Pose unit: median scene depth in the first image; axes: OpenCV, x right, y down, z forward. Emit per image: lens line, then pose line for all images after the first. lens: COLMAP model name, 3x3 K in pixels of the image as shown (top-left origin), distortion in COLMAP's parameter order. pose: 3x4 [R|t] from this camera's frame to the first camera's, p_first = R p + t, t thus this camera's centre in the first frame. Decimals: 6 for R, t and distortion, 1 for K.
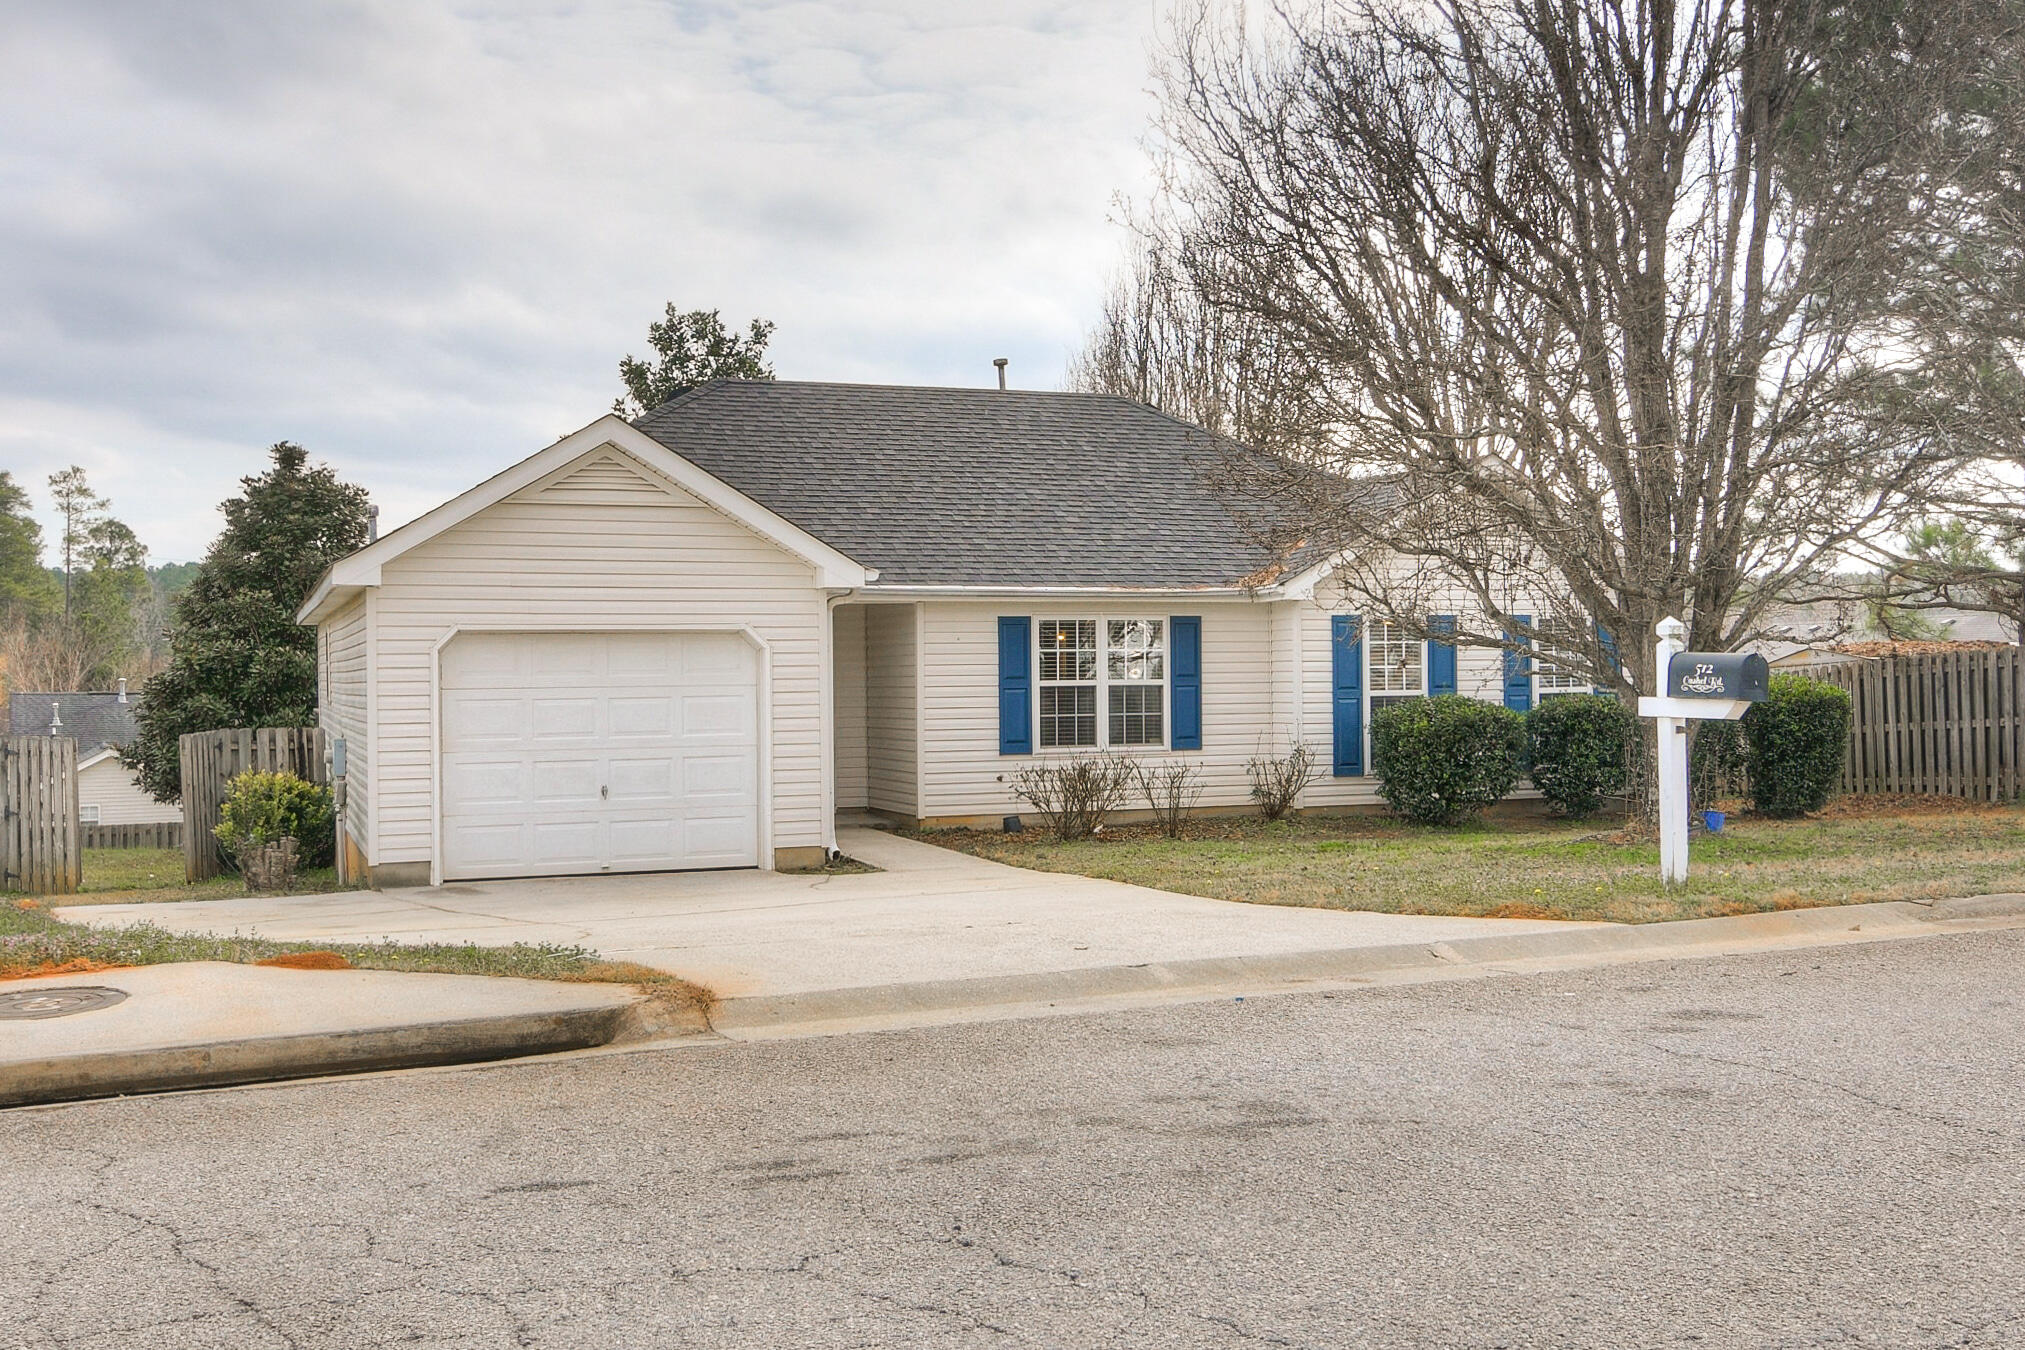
lens RADIAL K [[1351.7, 0, 1013.9], [0, 1351.7, 672.9], [0, 0, 1]] dist [-0.005360, -0.001378]
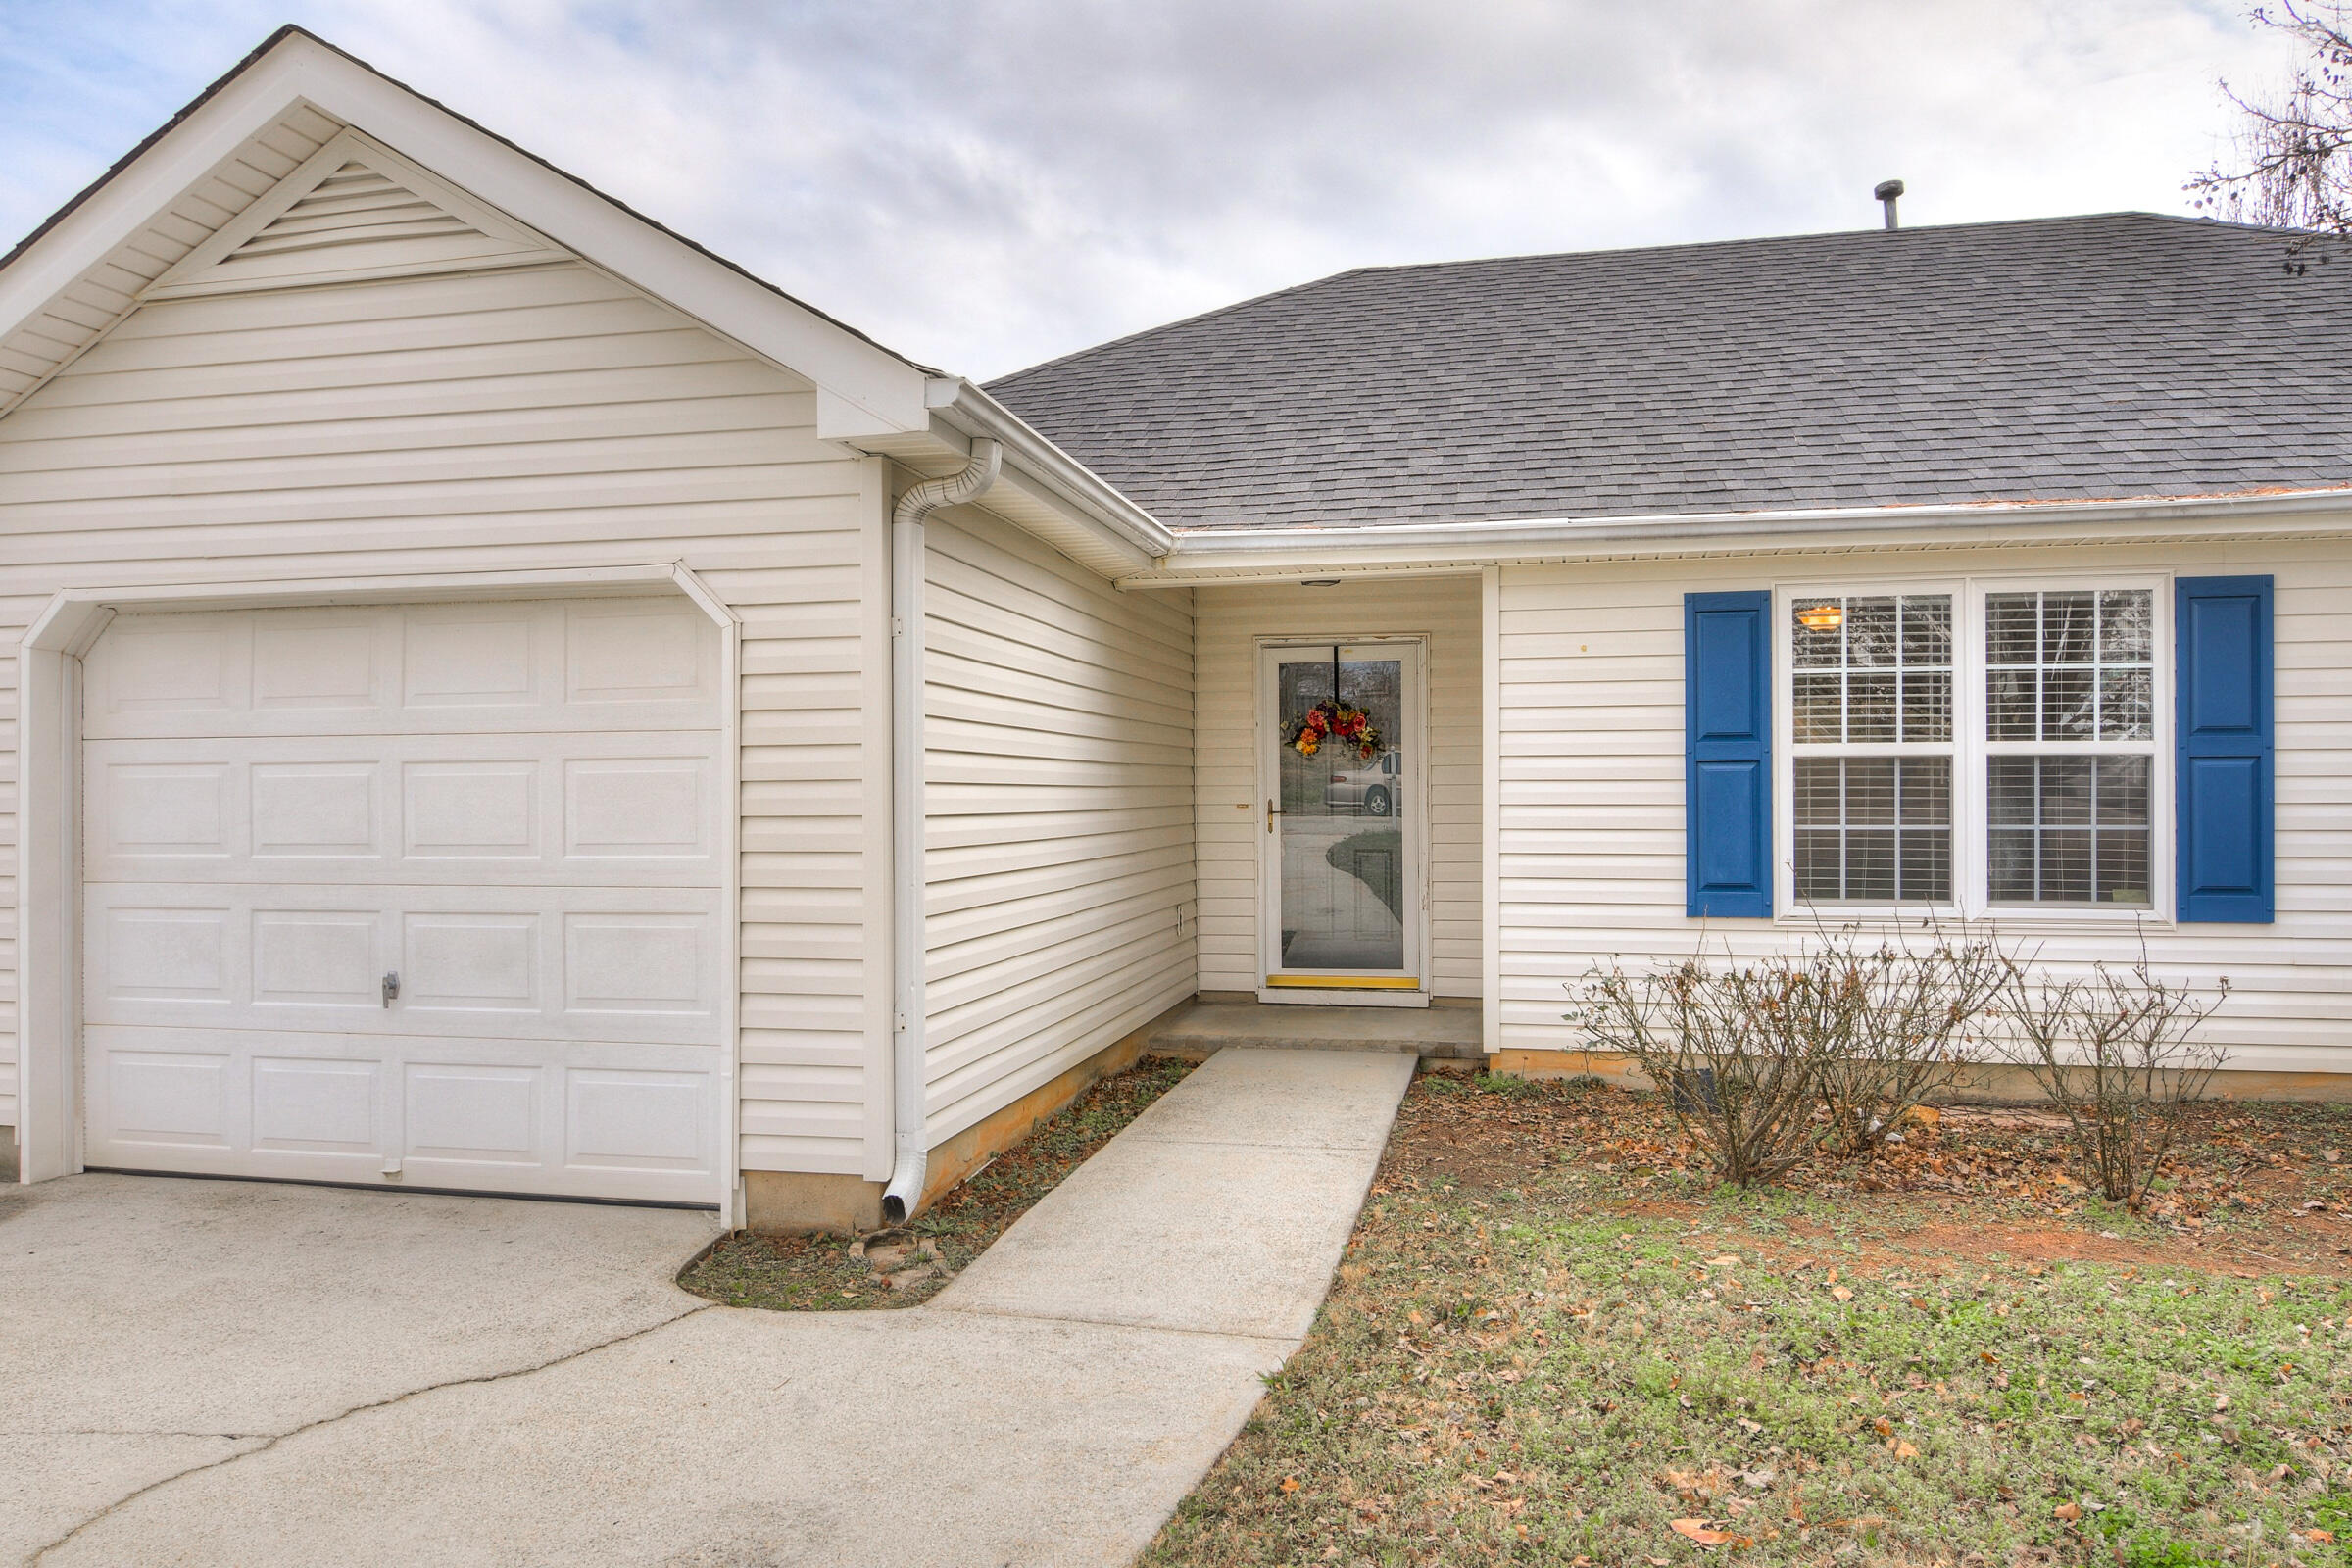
lens RADIAL K [[1570.0, 0, 1172.3], [0, 1570.0, 783.3], [0, 0, 1]] dist [-0.005360, -0.001378]
pose [[0.863220, 0.003900, -0.504812, 0.099018], [-0.000077, 0.999971, 0.007594, 0.014785], [0.504827, -0.006516, 0.863196, 0.486094]]
